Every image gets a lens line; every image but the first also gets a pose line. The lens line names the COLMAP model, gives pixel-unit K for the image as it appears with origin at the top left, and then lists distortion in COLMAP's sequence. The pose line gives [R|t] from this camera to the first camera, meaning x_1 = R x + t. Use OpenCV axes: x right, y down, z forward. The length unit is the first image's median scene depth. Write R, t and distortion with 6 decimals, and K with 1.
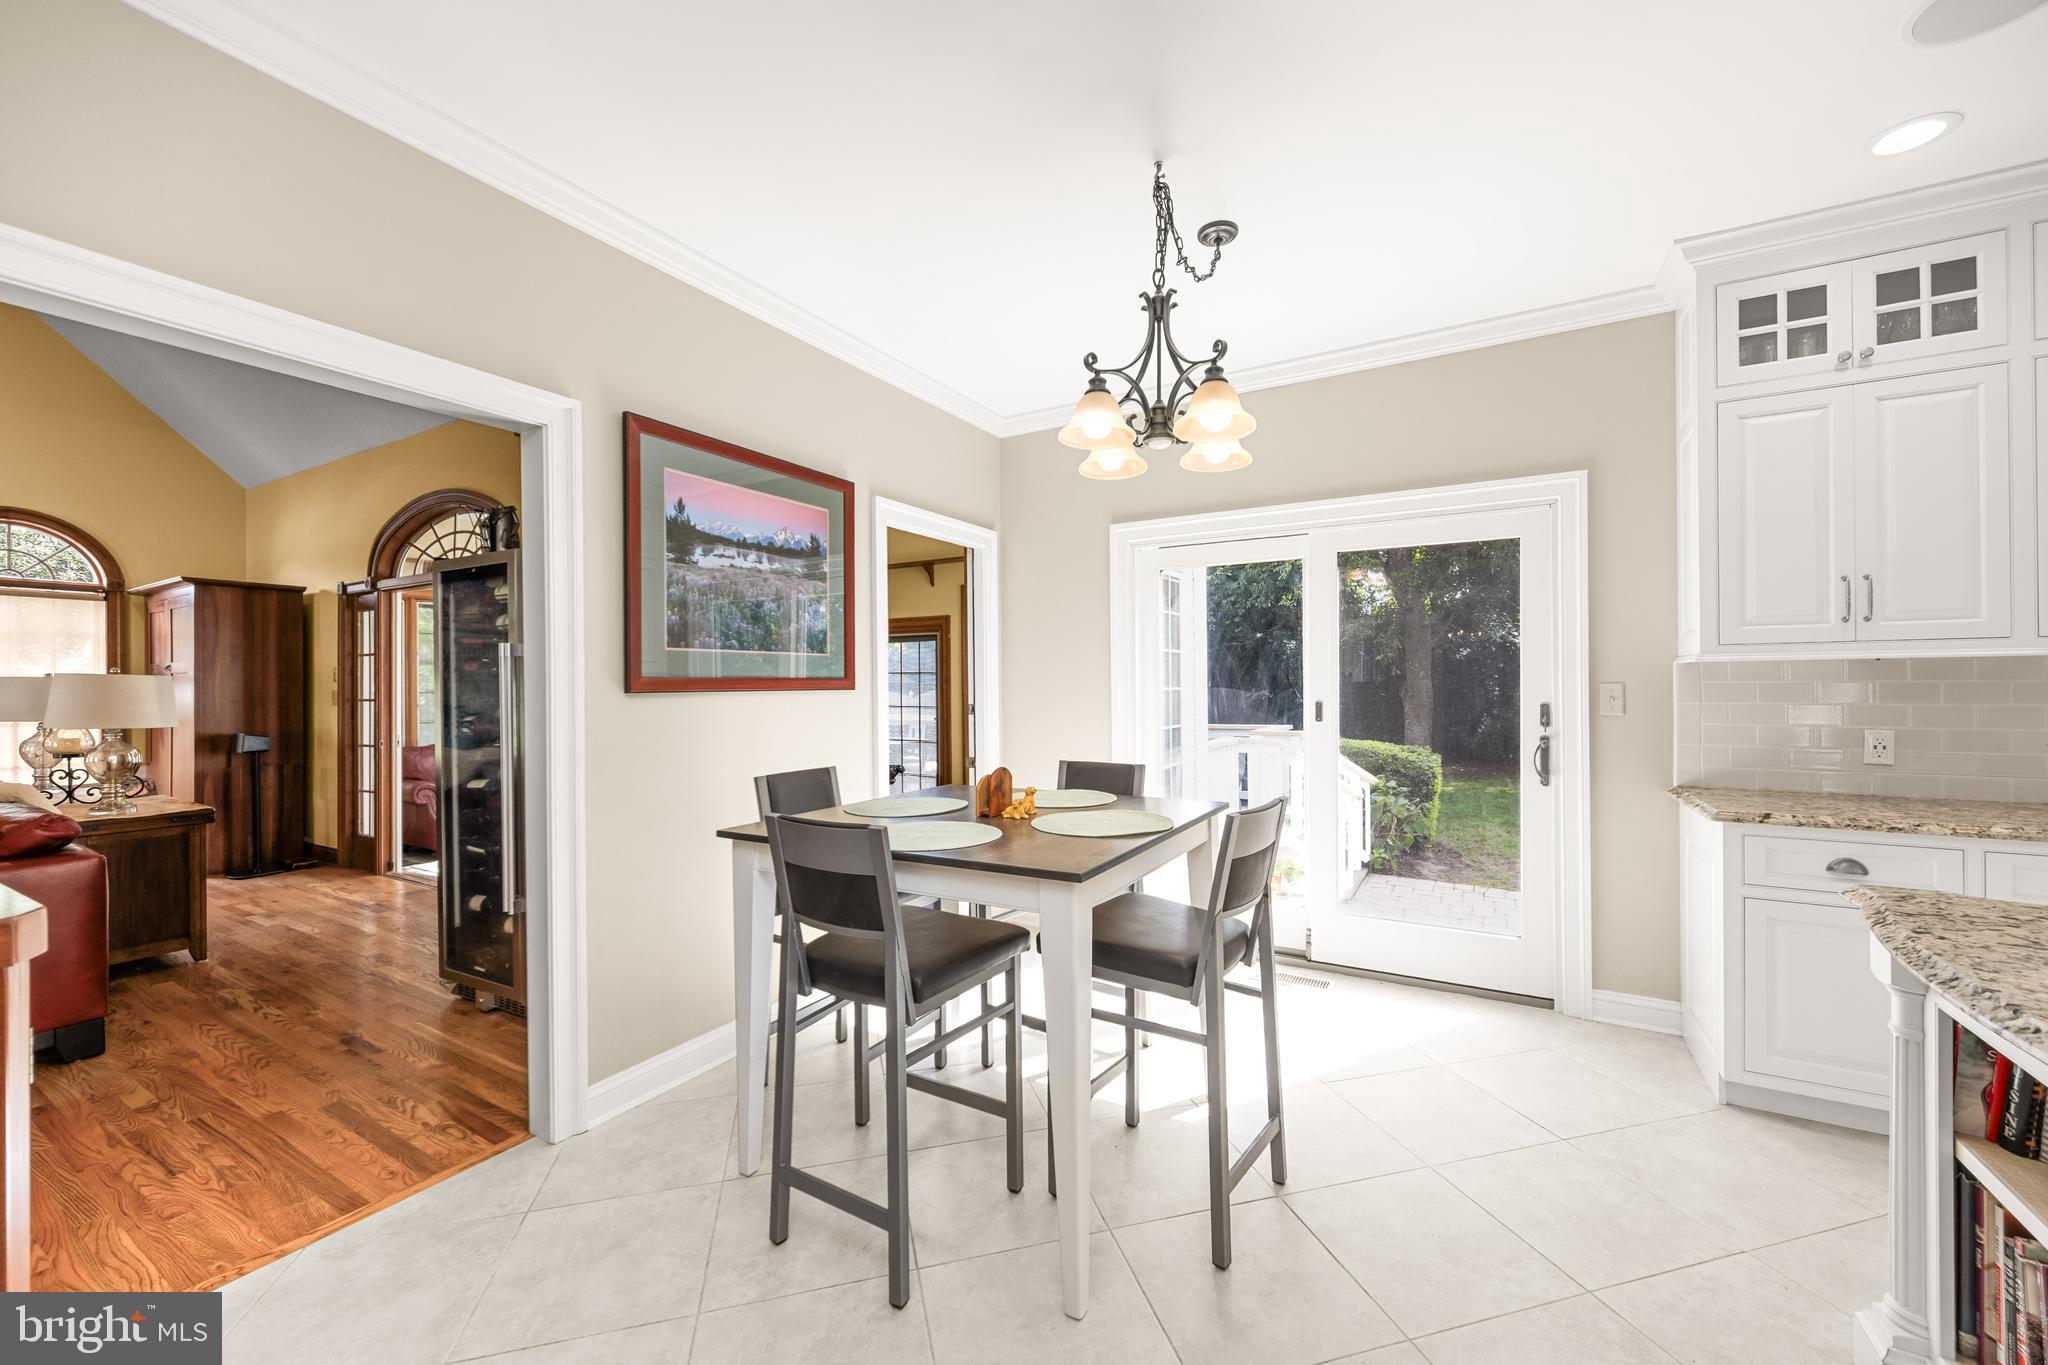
lens RADIAL K [[789.0, 0, 1018.6], [0, 789.0, 682.2], [0, 0, 1]] dist [-0.000098, -0.000029]
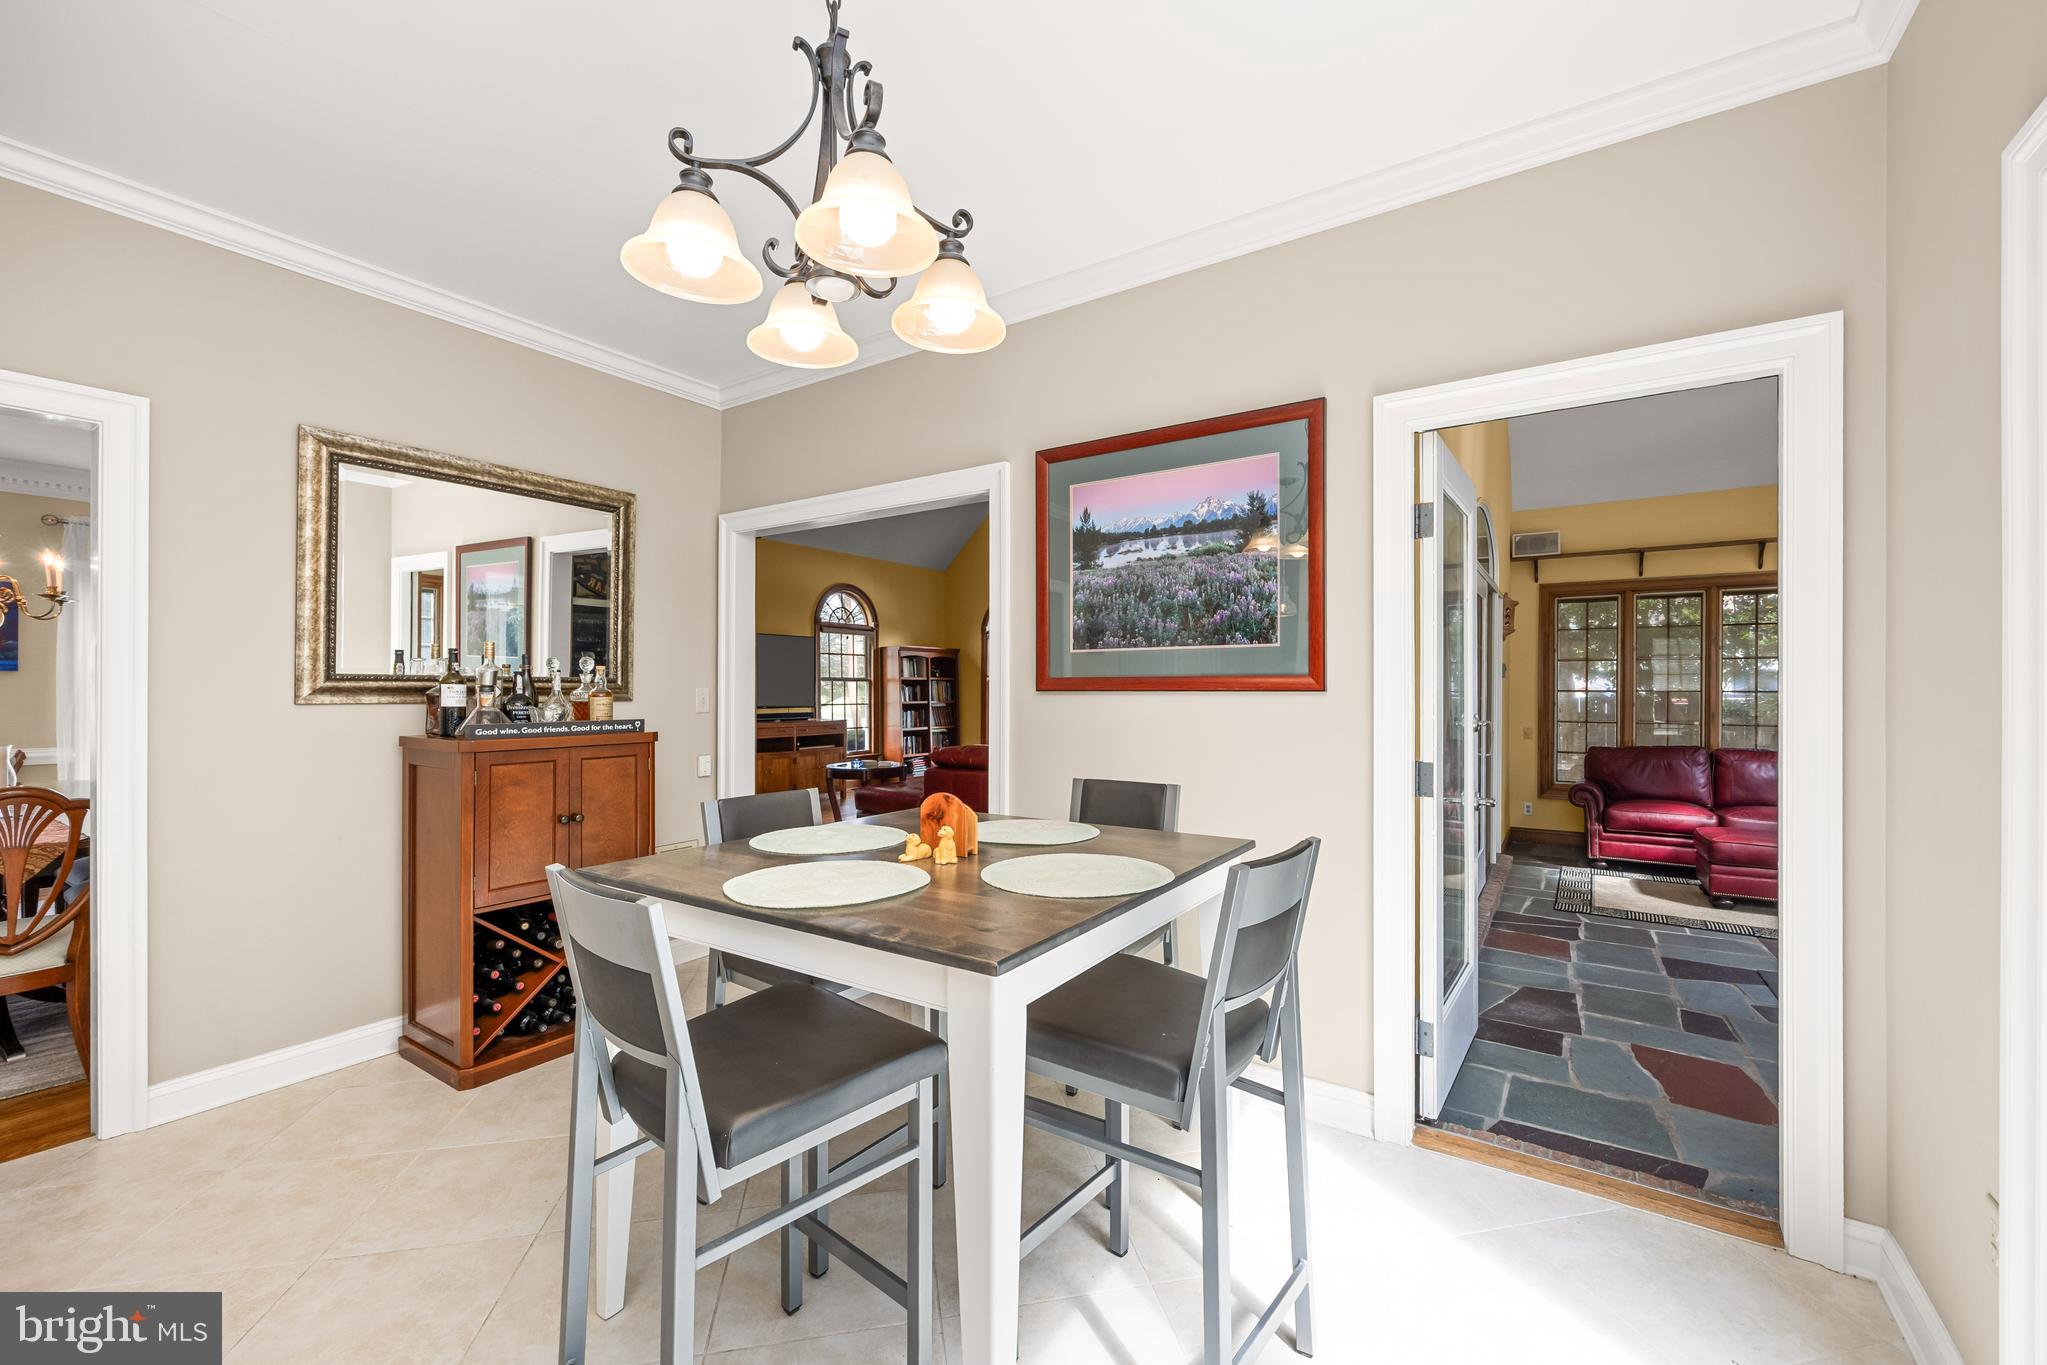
lens RADIAL K [[788.6, 0, 1025.2], [0, 788.6, 685.1], [0, 0, 1]] dist [-0.000098, -0.000029]
pose [[-0.060083, 0.005008, -0.998181, 0.608873], [0.000449, 0.999987, 0.004990, -0.000264], [0.998193, -0.000148, -0.060084, 0.936778]]
